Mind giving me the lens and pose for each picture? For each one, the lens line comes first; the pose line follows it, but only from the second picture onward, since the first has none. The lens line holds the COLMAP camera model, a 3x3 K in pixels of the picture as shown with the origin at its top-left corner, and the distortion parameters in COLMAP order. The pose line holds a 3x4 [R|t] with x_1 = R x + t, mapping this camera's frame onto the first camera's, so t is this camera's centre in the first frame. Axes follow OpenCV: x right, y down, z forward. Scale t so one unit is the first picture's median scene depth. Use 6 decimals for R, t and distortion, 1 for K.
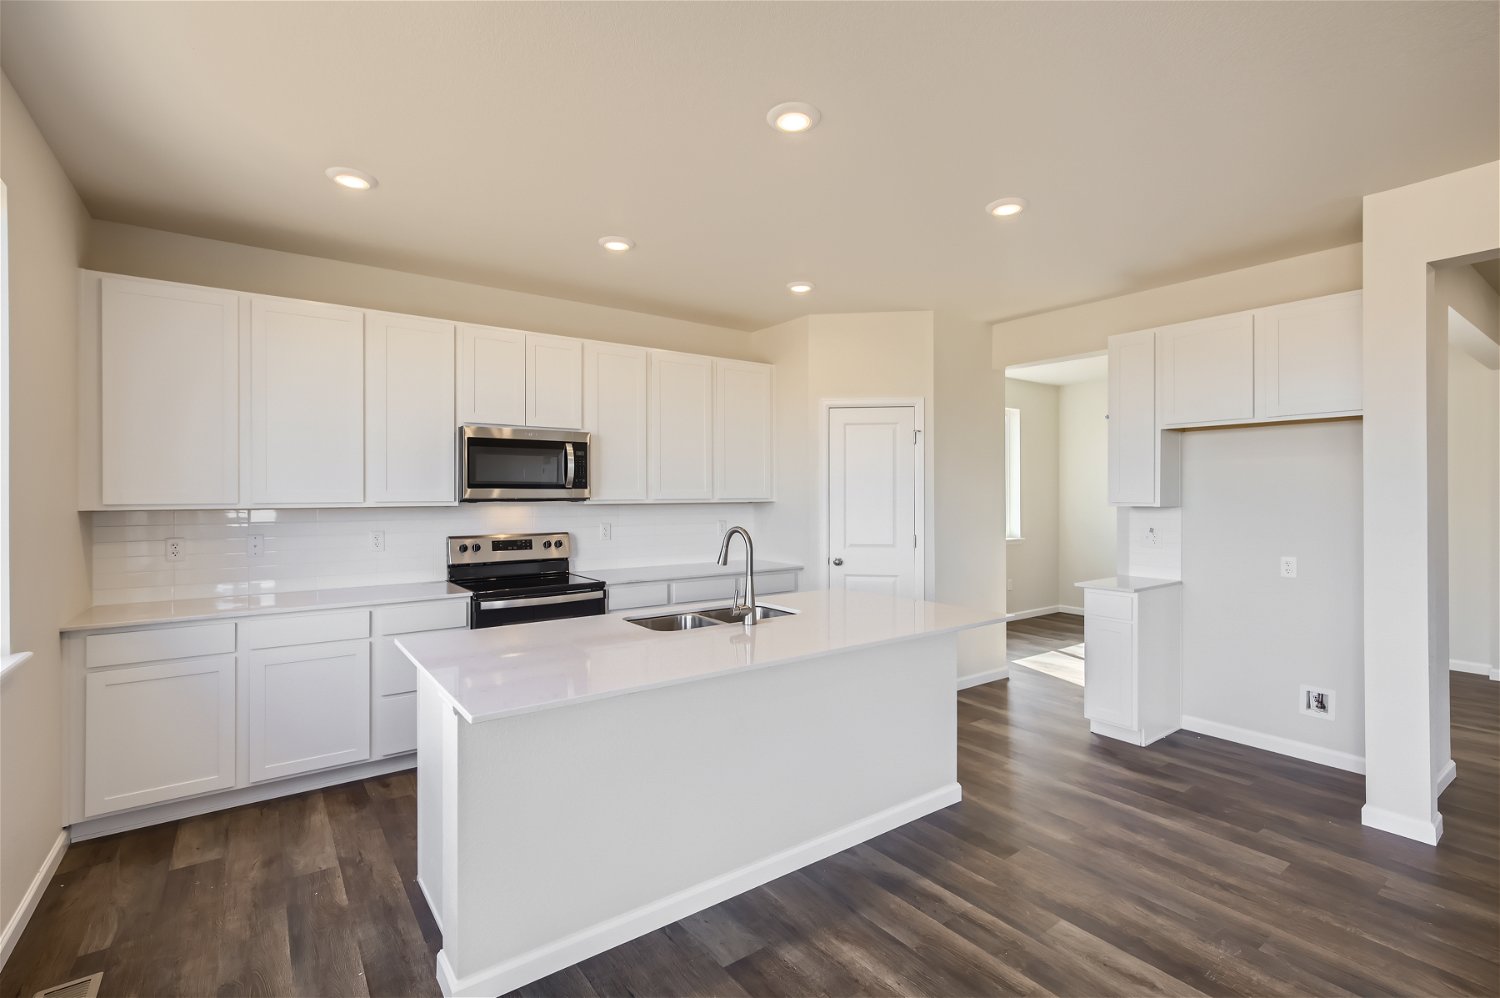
lens RADIAL K [[681.2, 0, 750.2], [0, 681.2, 491.5], [0, 0, 1]] dist [0.000302, -0.000014]
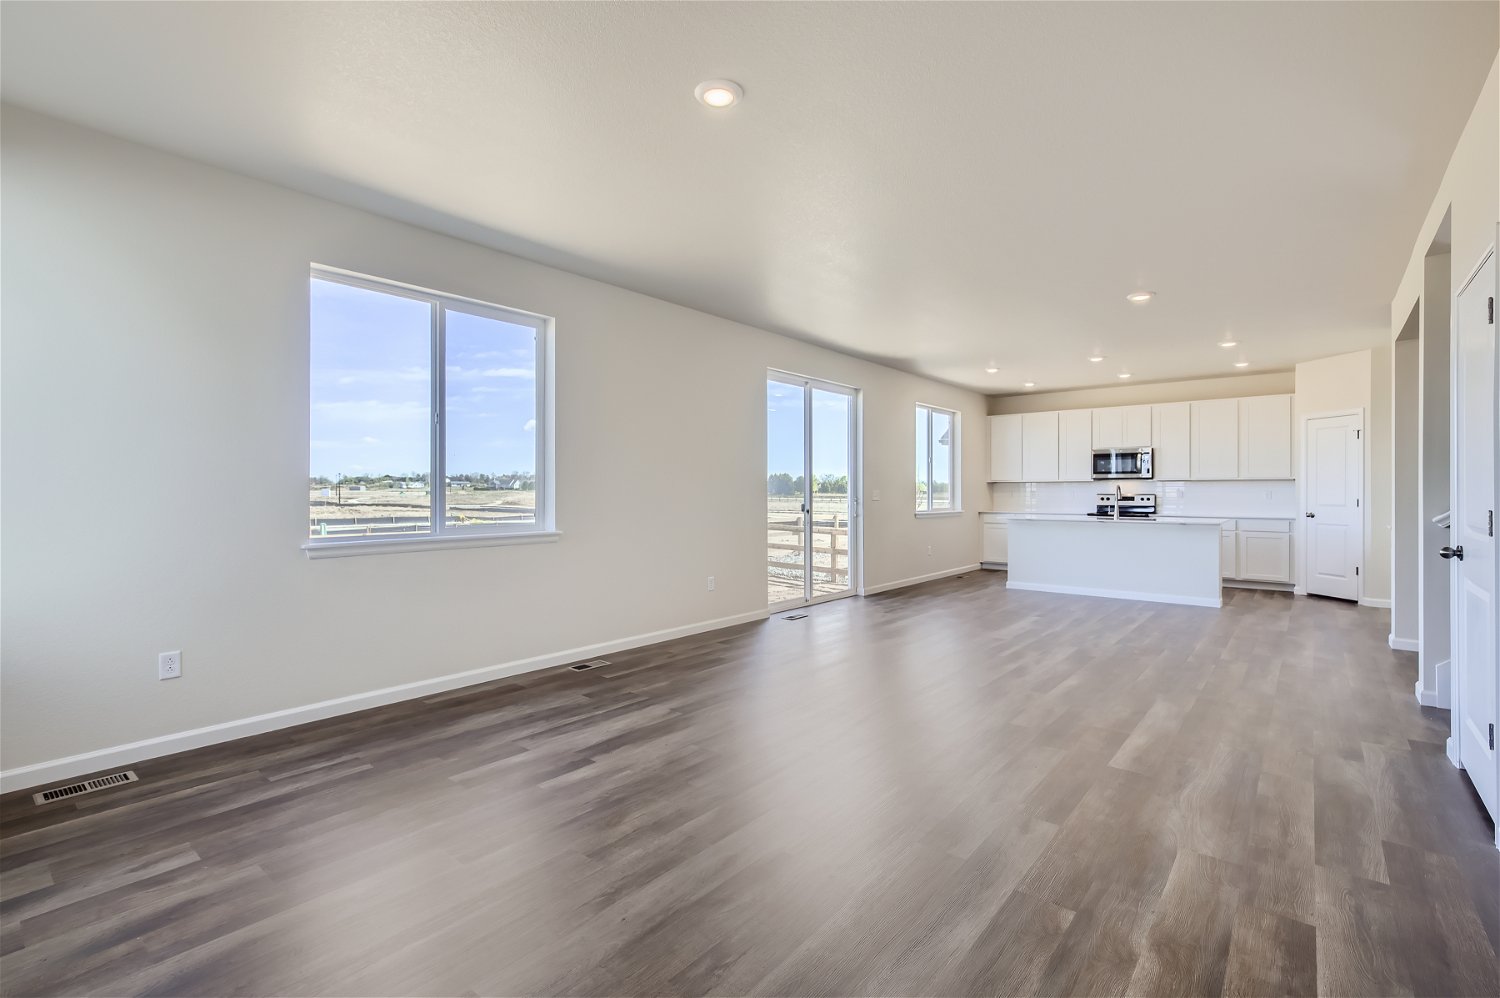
lens RADIAL K [[682.5, 0, 749.8], [0, 682.5, 492.1], [0, 0, 1]] dist [0.000575, 0.000389]
pose [[0.246586, 0.004178, -0.969112, 1.850506], [0.004016, 0.999978, 0.005332, 0.046980], [0.969113, -0.005207, 0.246564, -0.931608]]
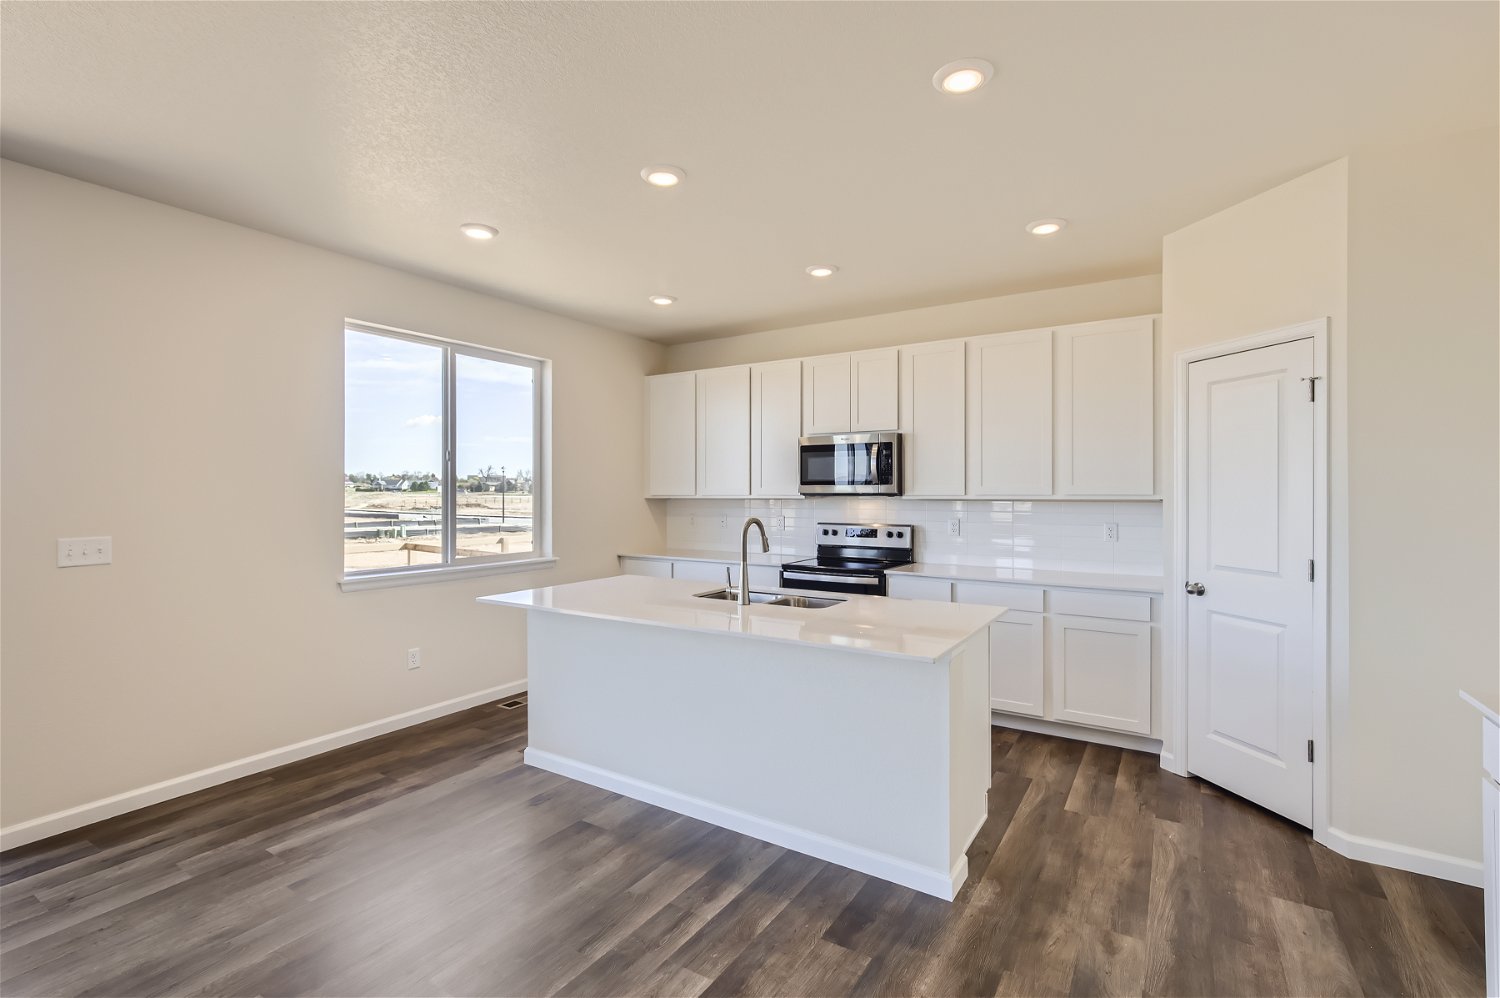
lens RADIAL K [[682.5, 0, 749.8], [0, 682.5, 492.1], [0, 0, 1]] dist [0.000575, 0.000389]
pose [[0.364319, 0.003380, -0.931268, 0.807068], [0.004680, 0.999974, 0.005460, 0.001247], [0.931263, -0.006348, 0.364293, 0.460020]]
